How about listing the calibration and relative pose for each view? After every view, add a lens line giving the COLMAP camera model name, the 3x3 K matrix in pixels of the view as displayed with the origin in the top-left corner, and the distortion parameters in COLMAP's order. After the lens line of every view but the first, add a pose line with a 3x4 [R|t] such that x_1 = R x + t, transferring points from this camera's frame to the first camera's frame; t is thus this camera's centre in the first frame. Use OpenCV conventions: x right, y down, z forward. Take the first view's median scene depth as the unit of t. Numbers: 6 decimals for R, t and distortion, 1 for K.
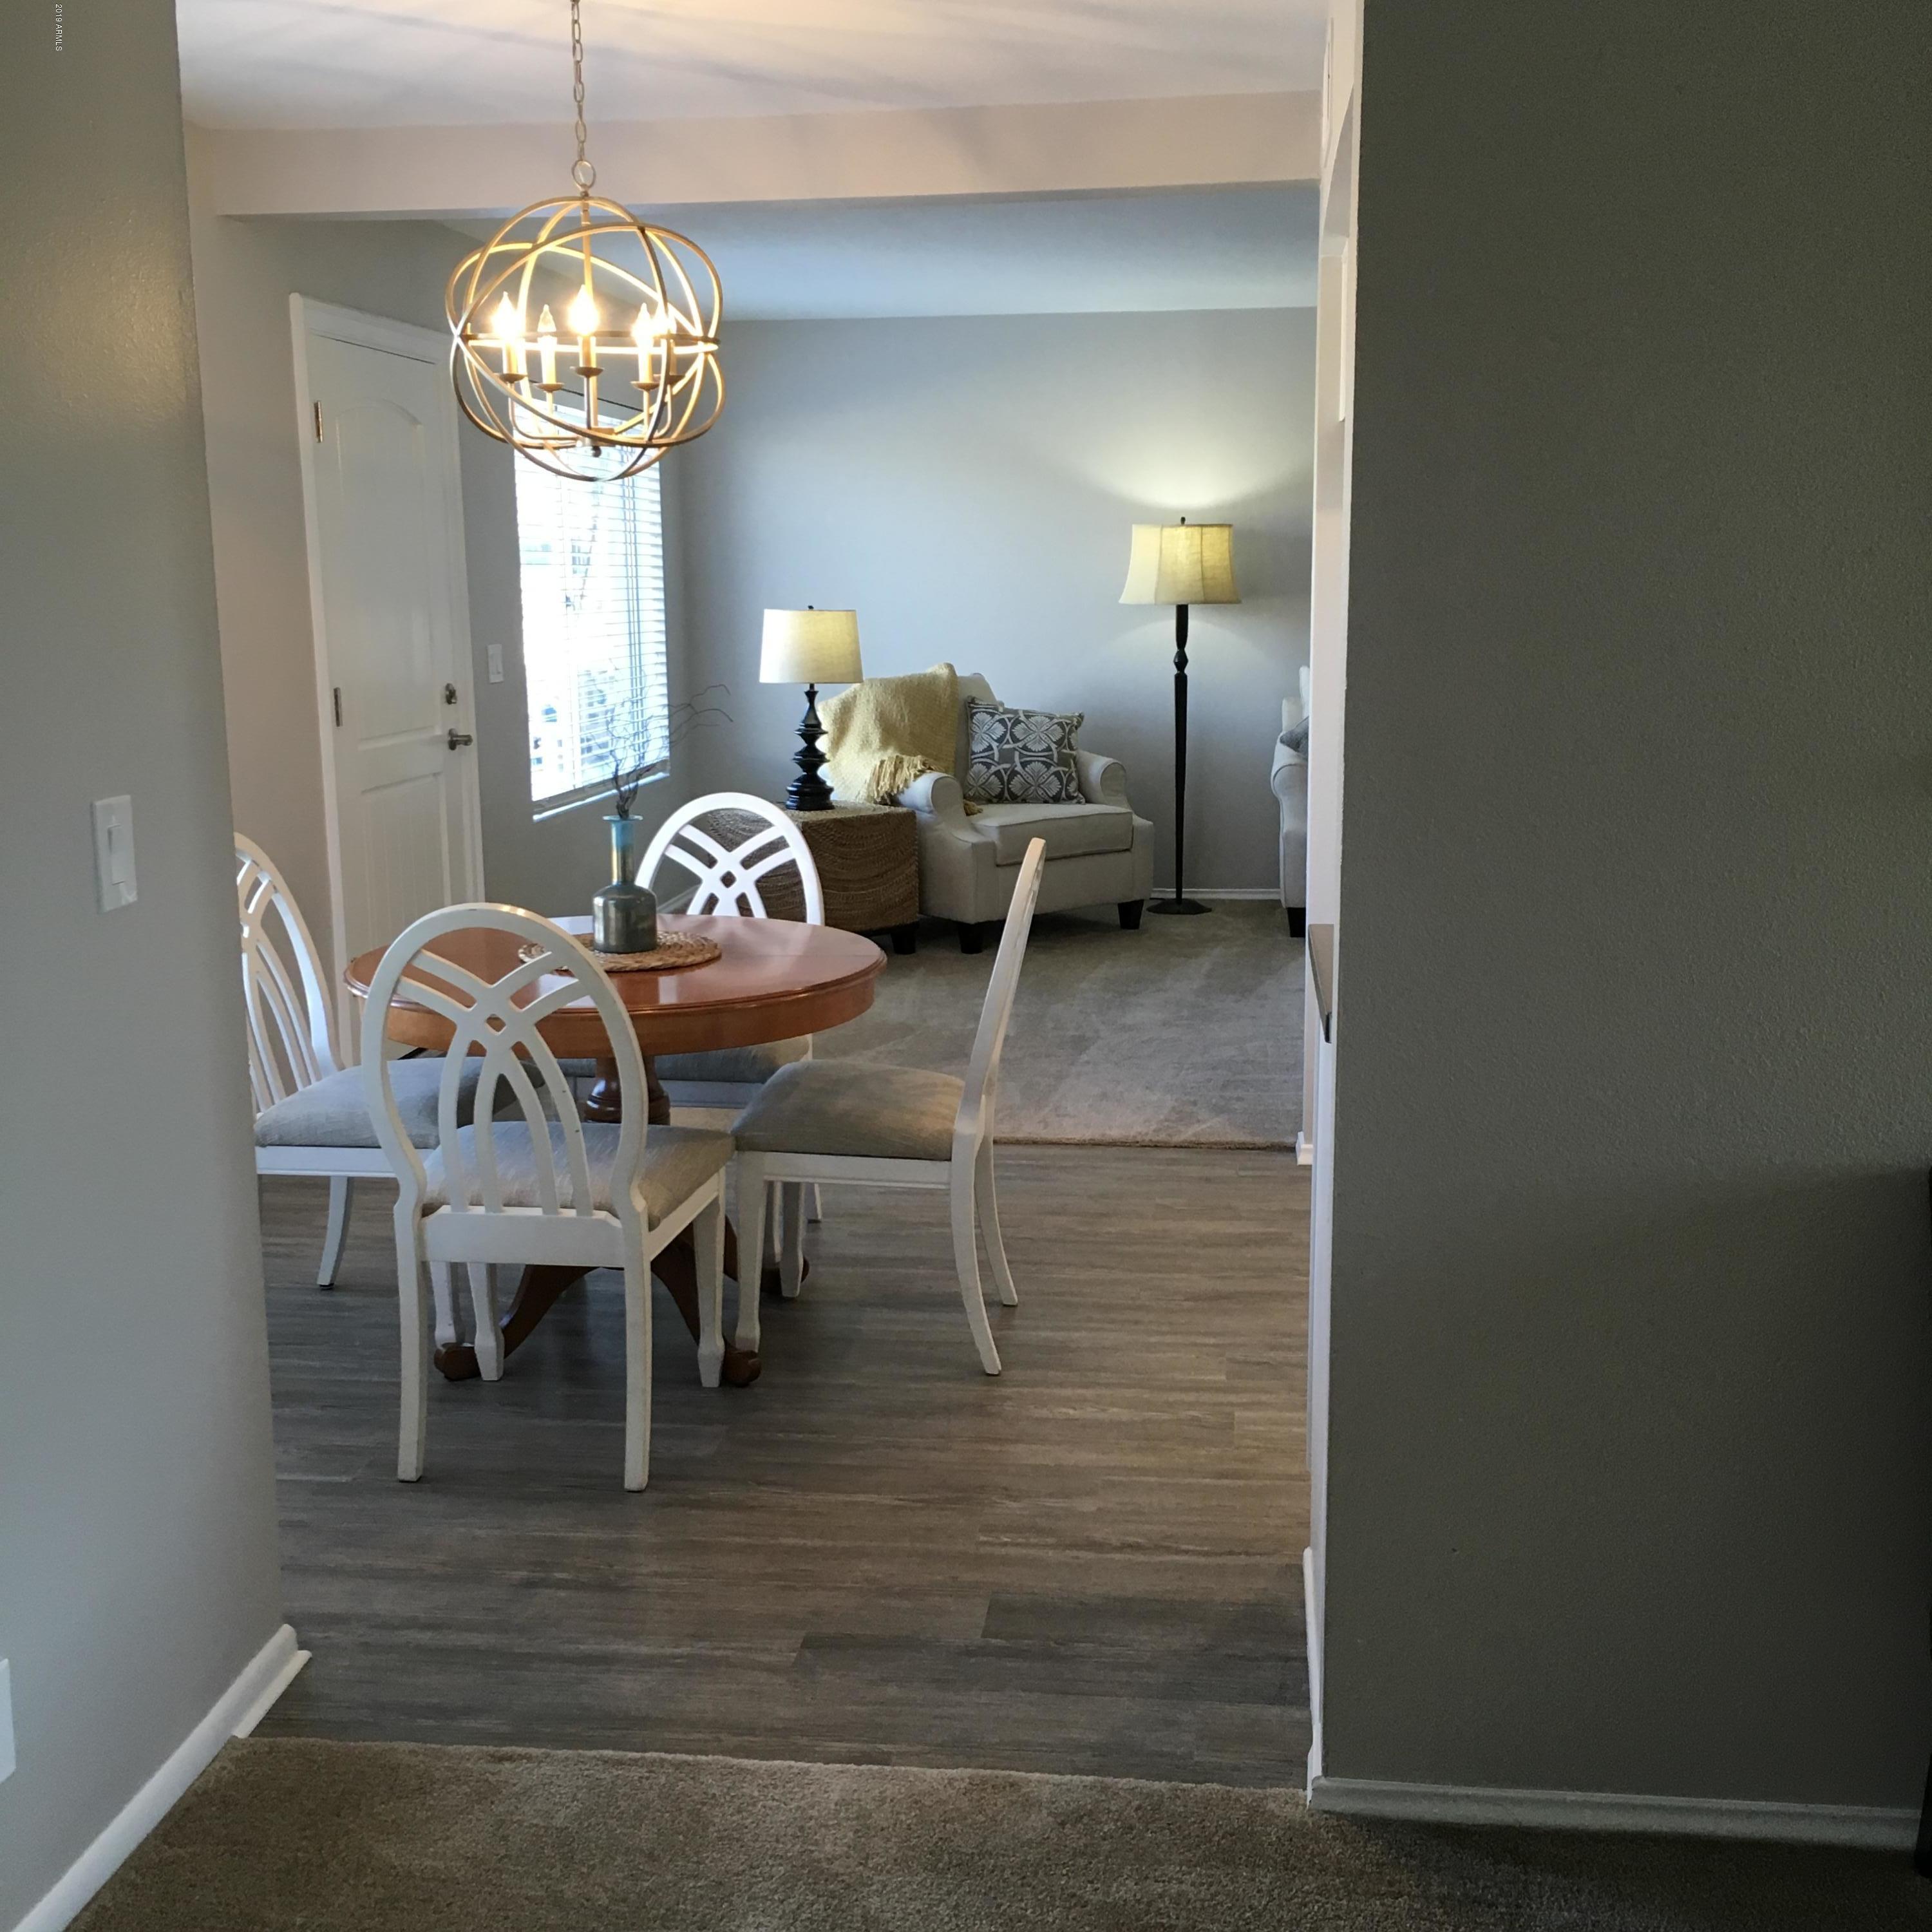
lens RADIAL K [[2189.7, 0, 966.0], [0, 2189.7, 966.0], [0, 0, 1]] dist [0.049617, -0.026396]
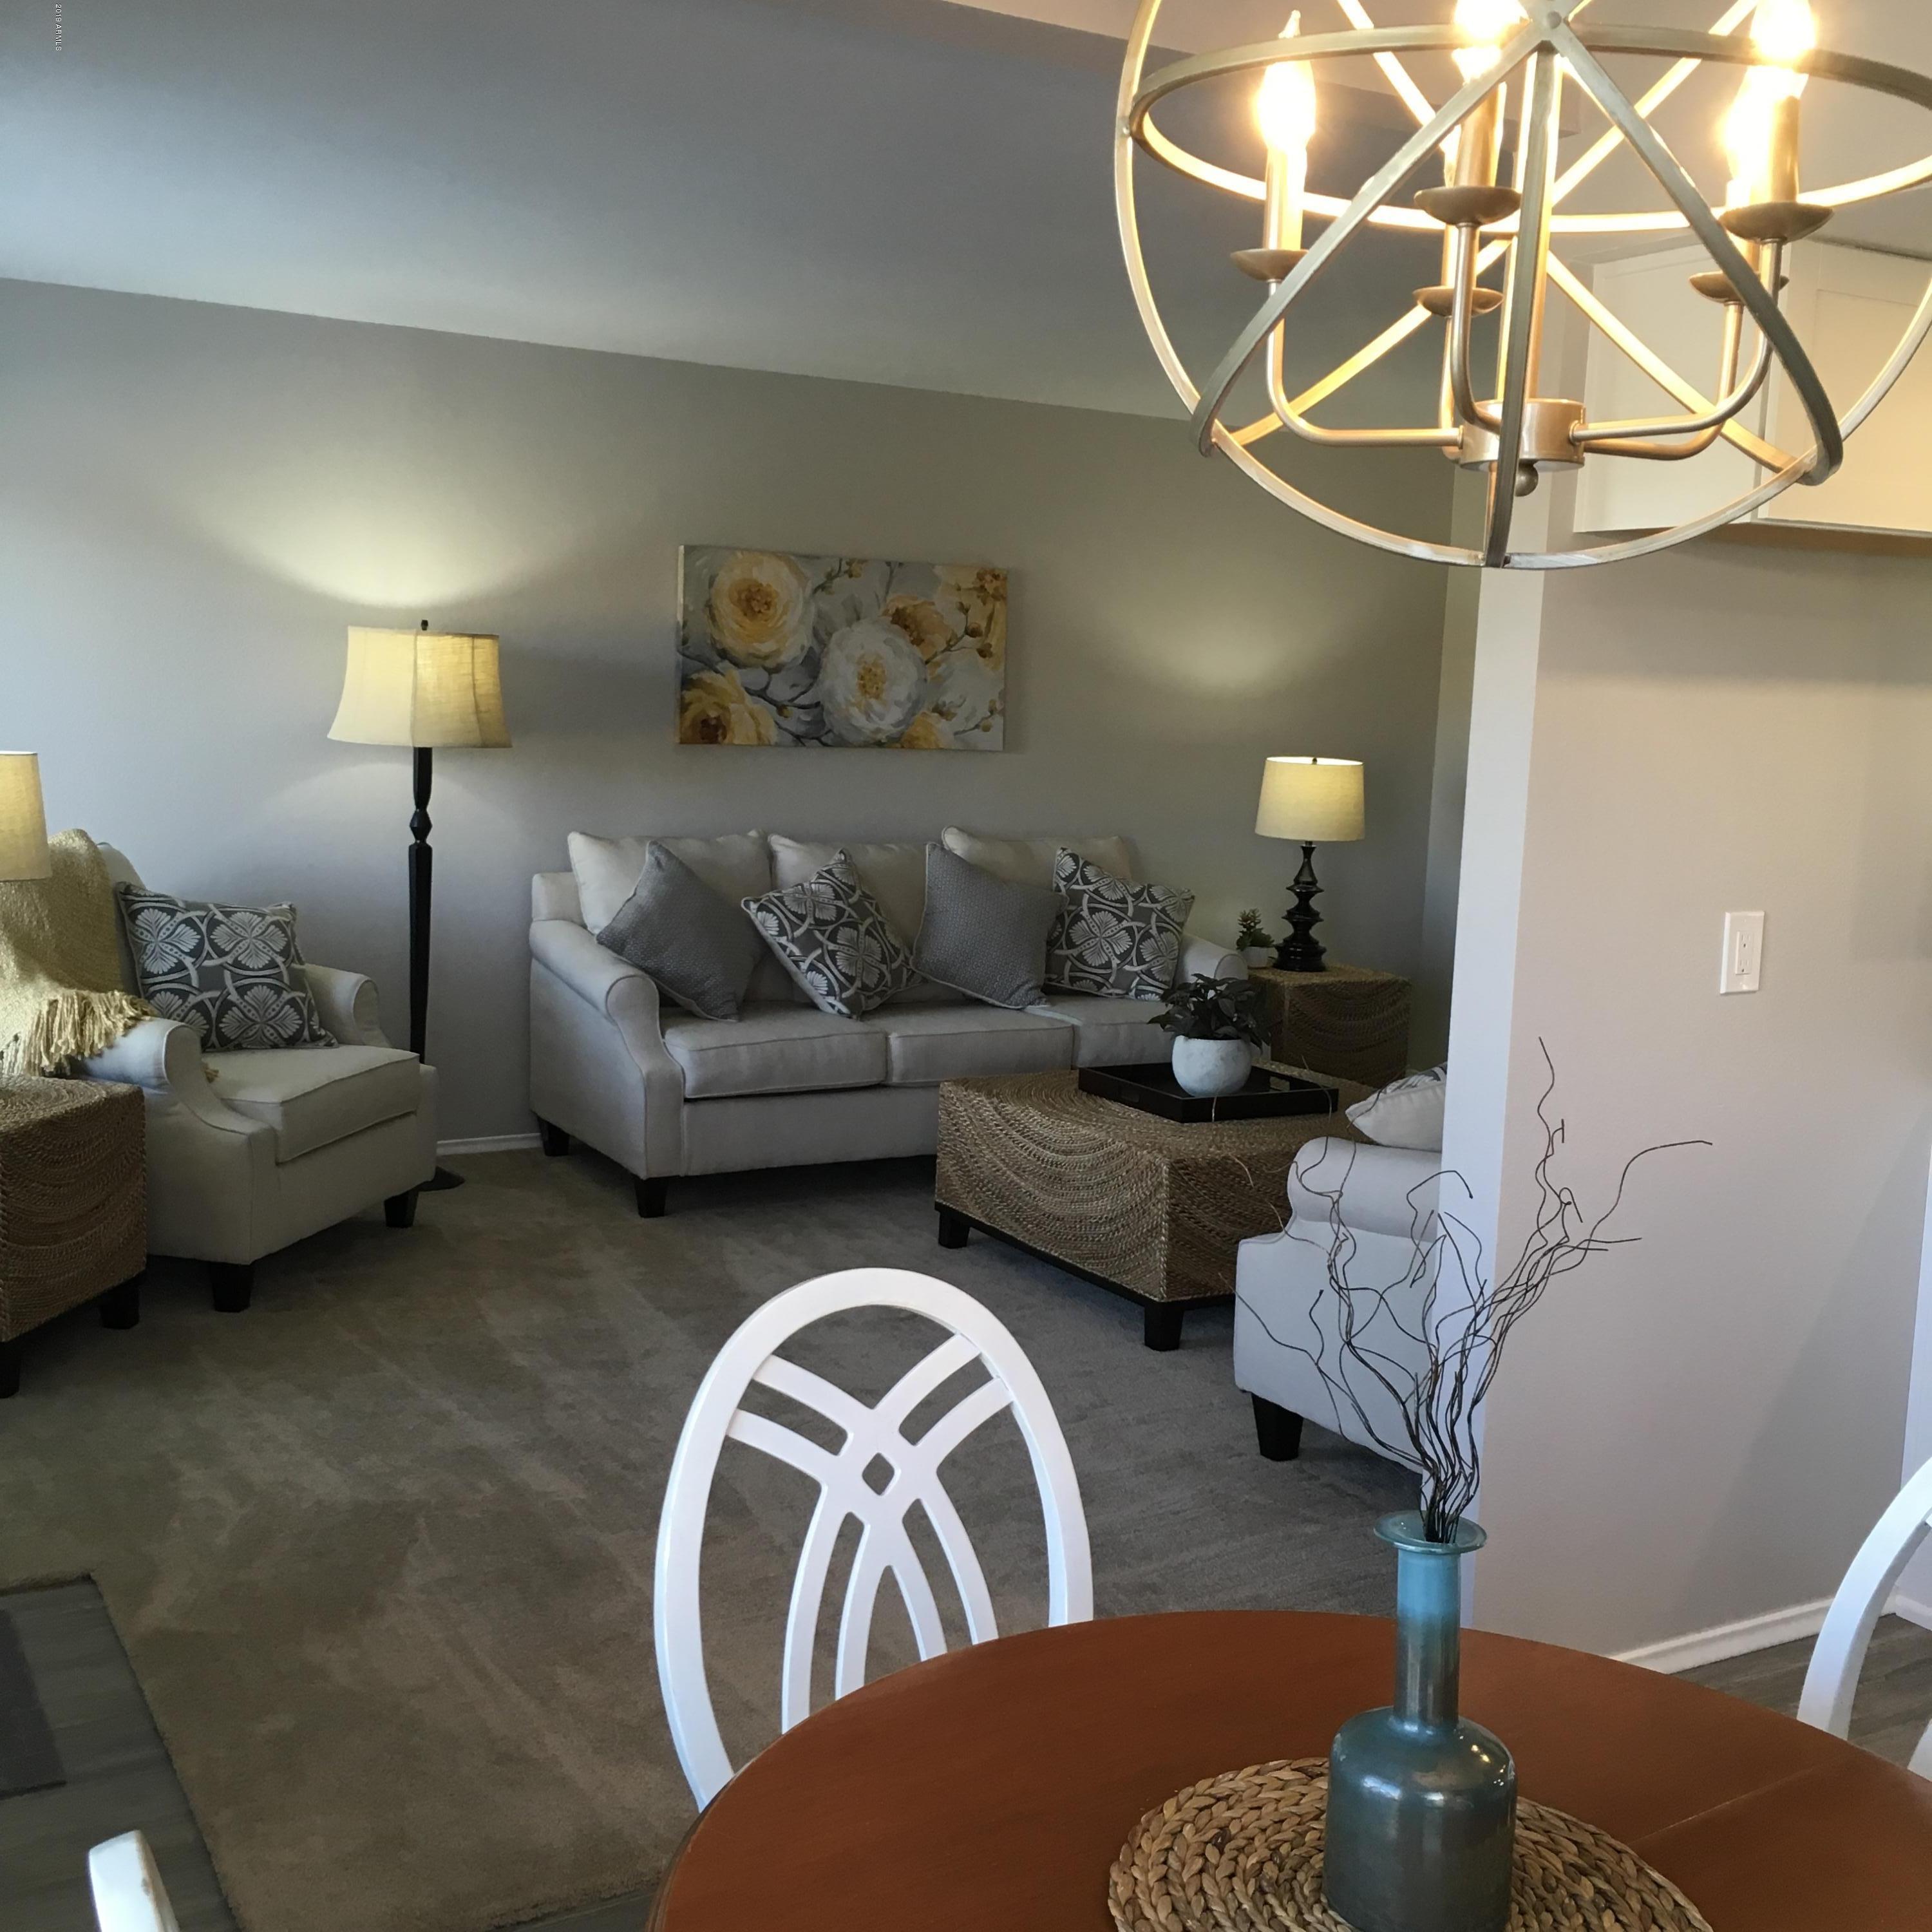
lens RADIAL K [[2189.7, 0, 966.0], [0, 2189.7, 966.0], [0, 0, 1]] dist [0.049617, -0.026396]
pose [[0.791911, -0.038852, 0.609399, -0.197552], [0.065062, 0.997661, -0.020942, -0.071968], [-0.607160, 0.056233, 0.792587, 0.361747]]
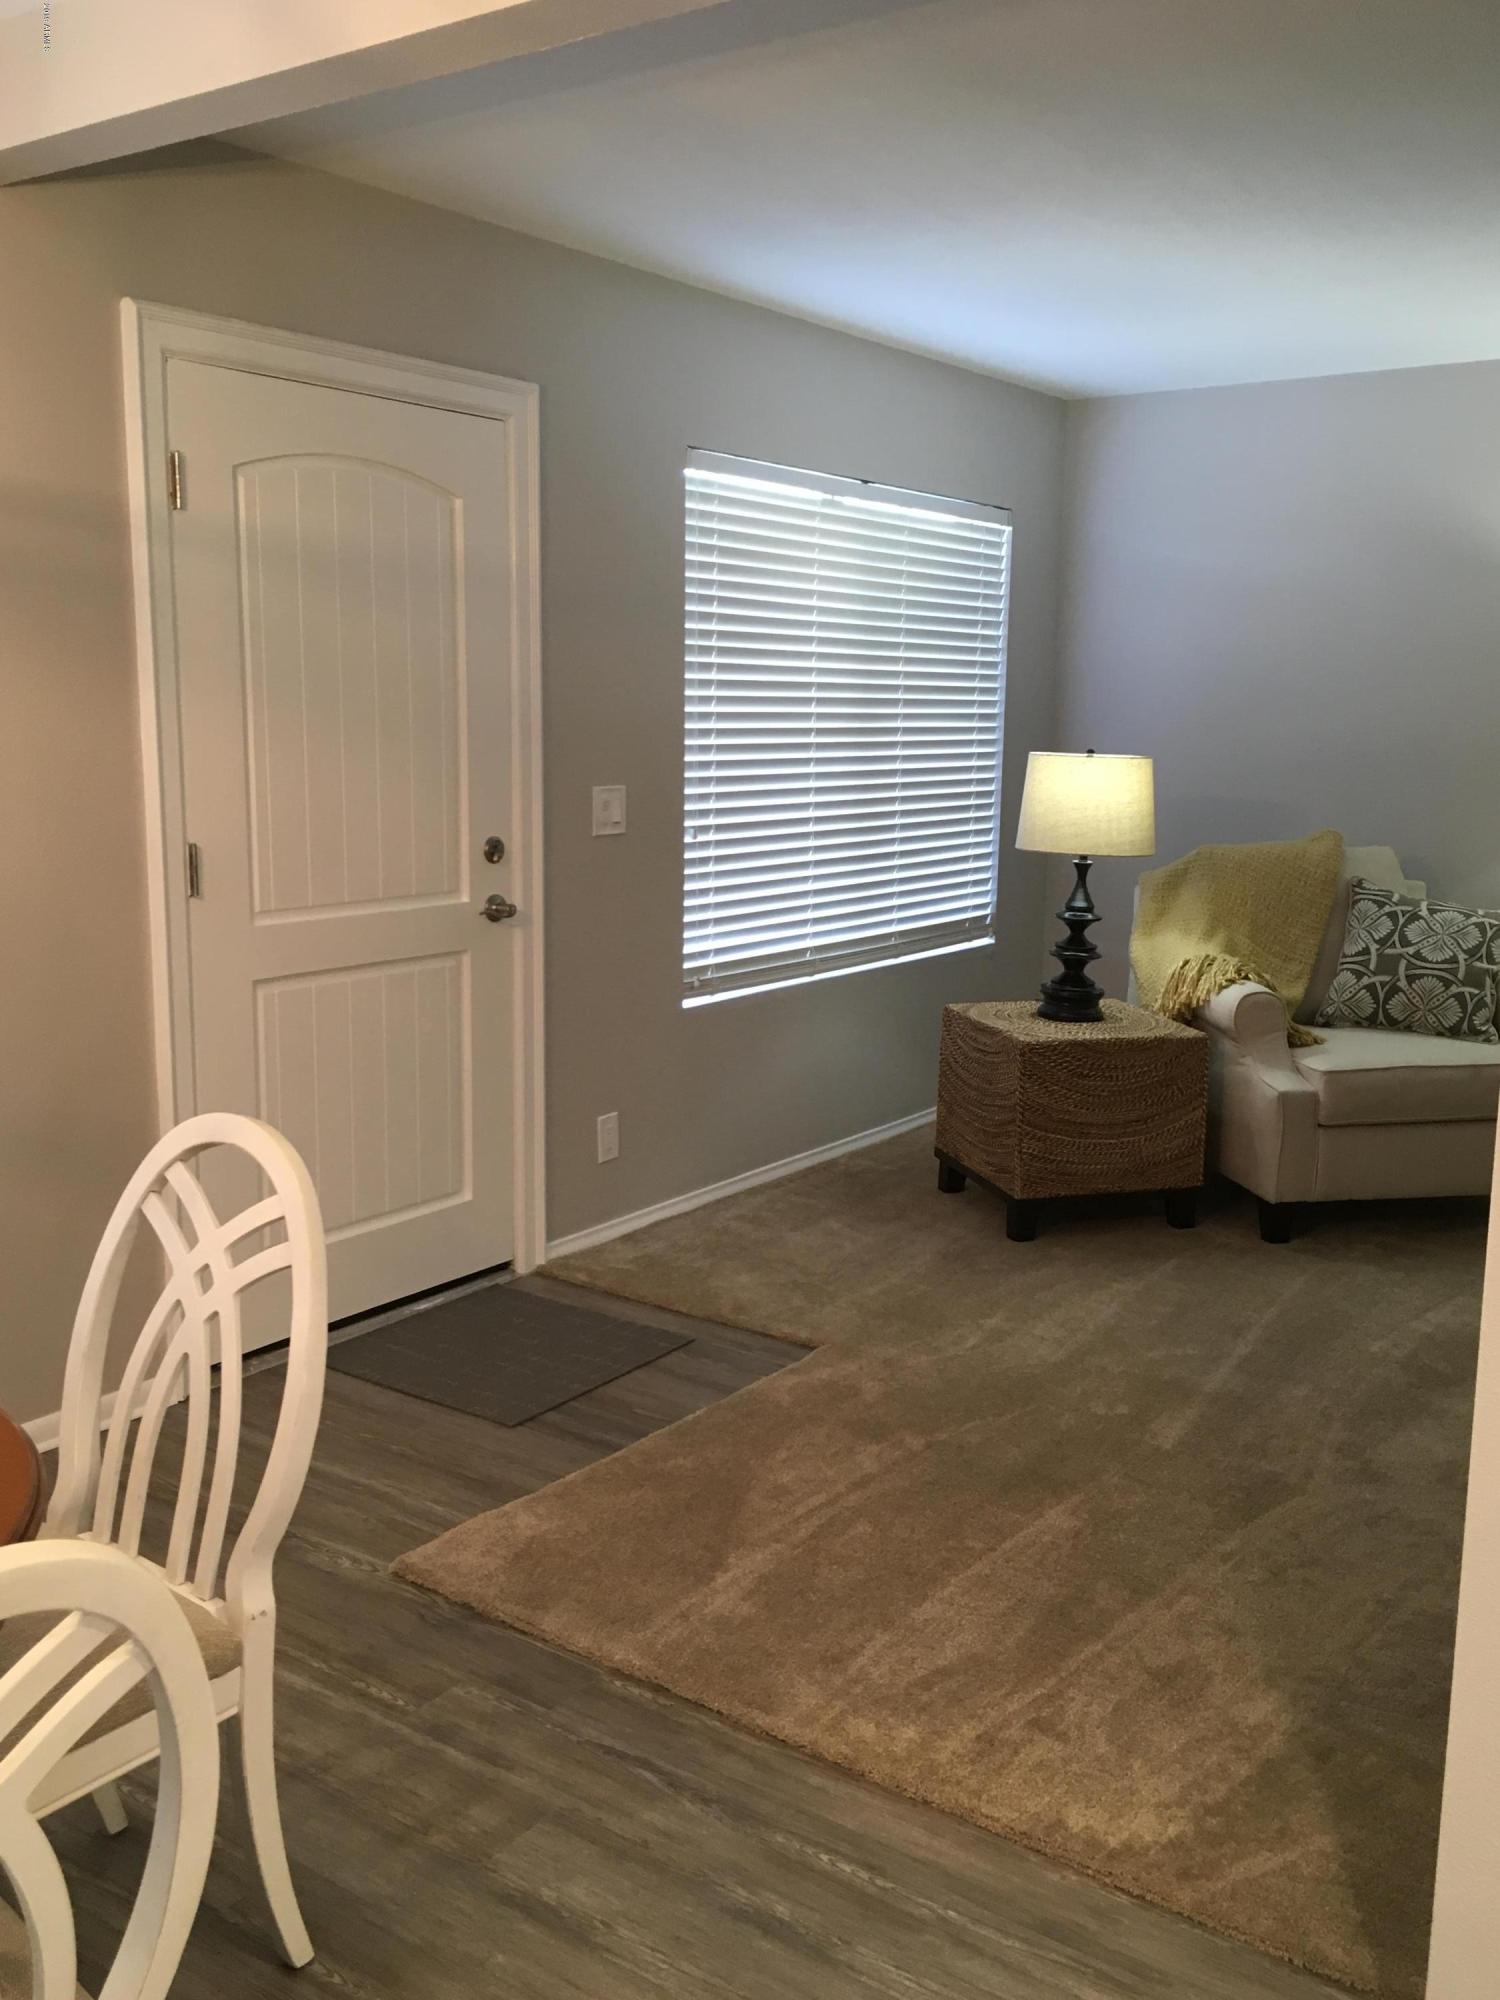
lens RADIAL K [[1796.8, 0, 750.0], [0, 1796.8, 1000.0], [0, 0, 1]] dist [0.043309, 0.002760]
pose [[0.877655, 0.104775, -0.467700, 0.113754], [-0.109498, 0.993839, 0.017164, -0.071672], [0.466617, 0.036148, 0.883720, 0.378587]]
